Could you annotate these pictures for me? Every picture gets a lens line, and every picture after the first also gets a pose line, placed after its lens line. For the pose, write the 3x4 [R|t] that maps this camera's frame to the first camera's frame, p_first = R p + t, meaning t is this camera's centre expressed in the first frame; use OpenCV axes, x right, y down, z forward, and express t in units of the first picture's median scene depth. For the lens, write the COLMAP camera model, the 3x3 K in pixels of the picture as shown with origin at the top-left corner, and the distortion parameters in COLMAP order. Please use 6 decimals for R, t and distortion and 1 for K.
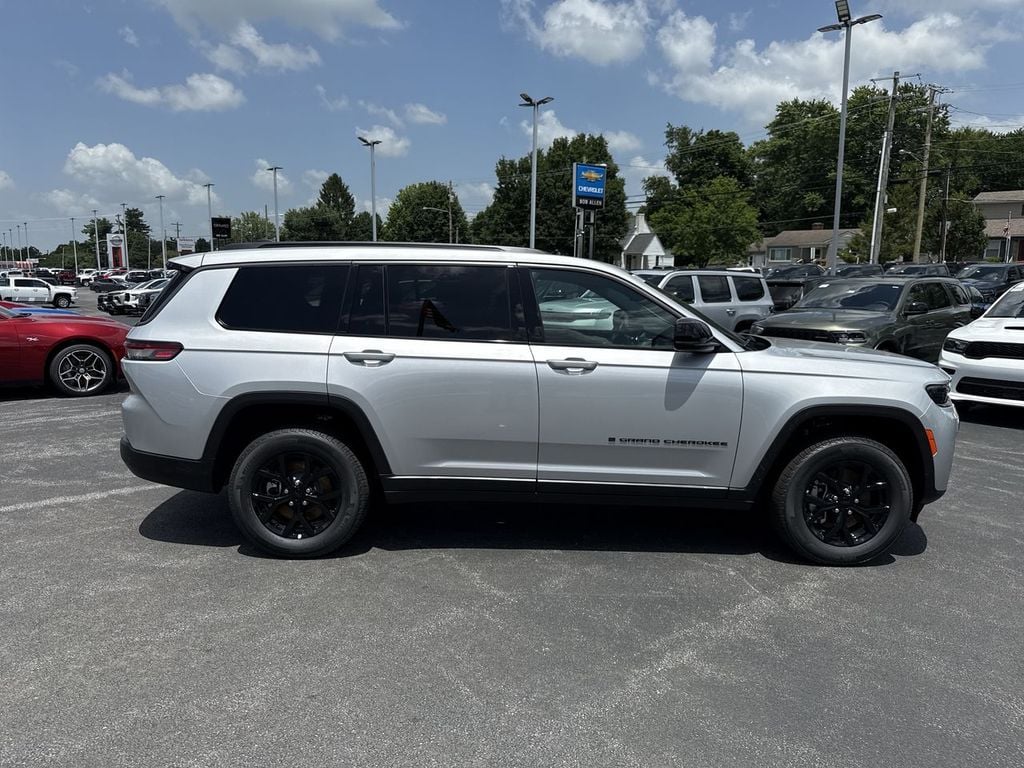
lens RADIAL K [[739.4, 0, 490.8], [0, 739.4, 392.9], [0, 0, 1]] dist [0.049054, -0.067295]
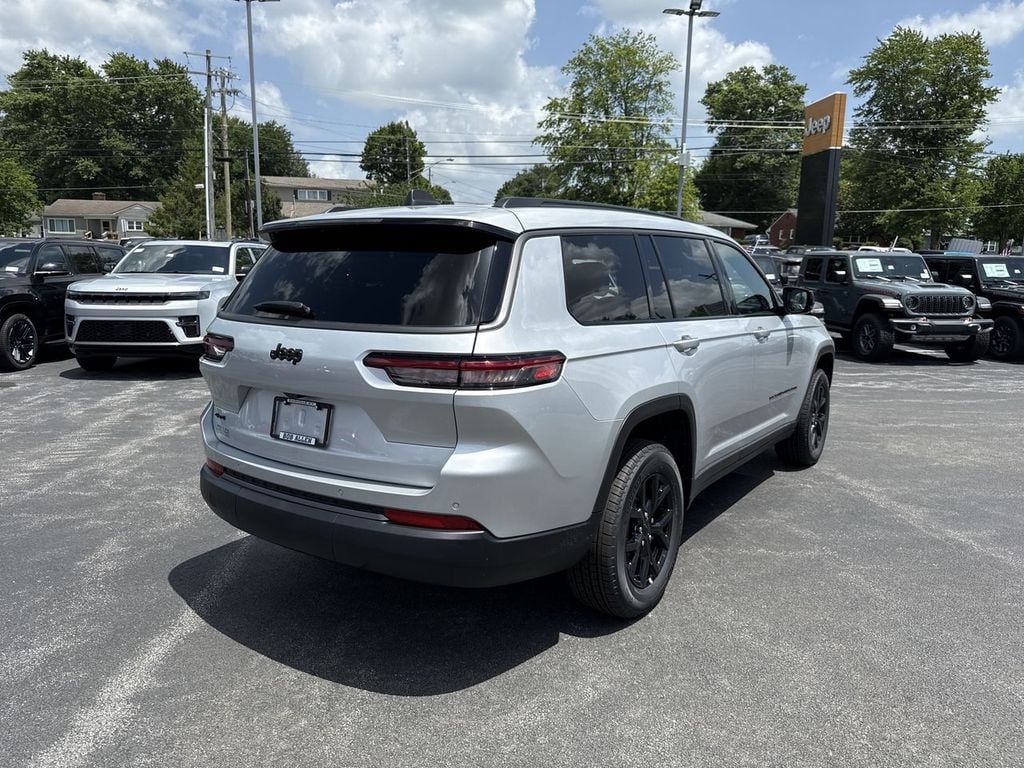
lens RADIAL K [[739.4, 0, 513.7], [0, 739.4, 392.3], [0, 0, 1]] dist [0.049054, -0.067295]
pose [[0.551540, -0.146826, 0.821125, -0.955118], [0.119753, 0.988127, 0.096251, -0.097340], [-0.825508, 0.045246, 0.562574, 0.668800]]
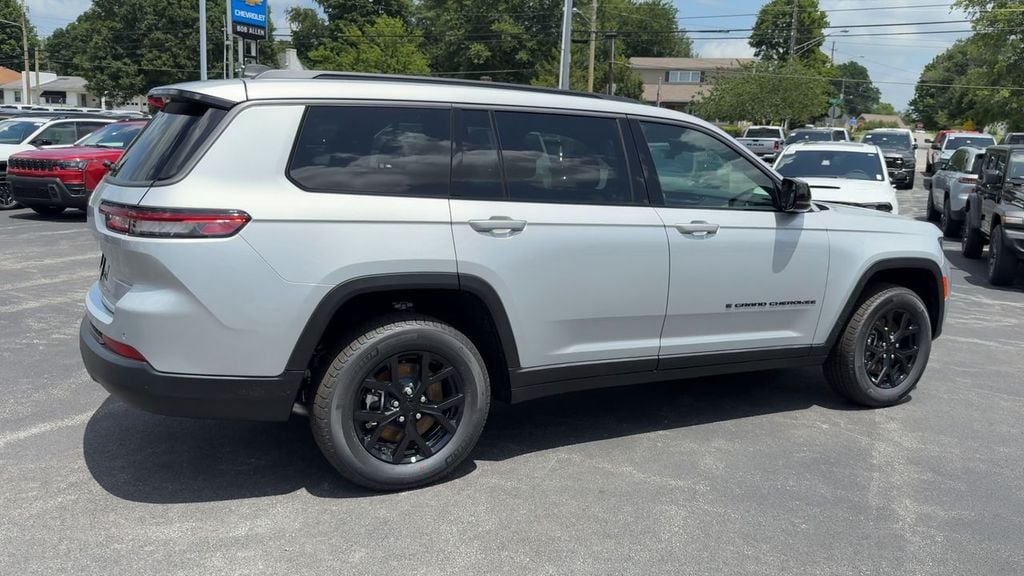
lens RADIAL K [[837.8, 0, 561.0], [0, 837.8, 293.2], [0, 0, 1]] dist [0.051598, -0.068533]
pose [[0.865422, -0.064176, 0.496917, -0.547931], [0.044326, 0.997681, 0.051652, -0.018398], [-0.499079, -0.022675, 0.866260, 0.169794]]
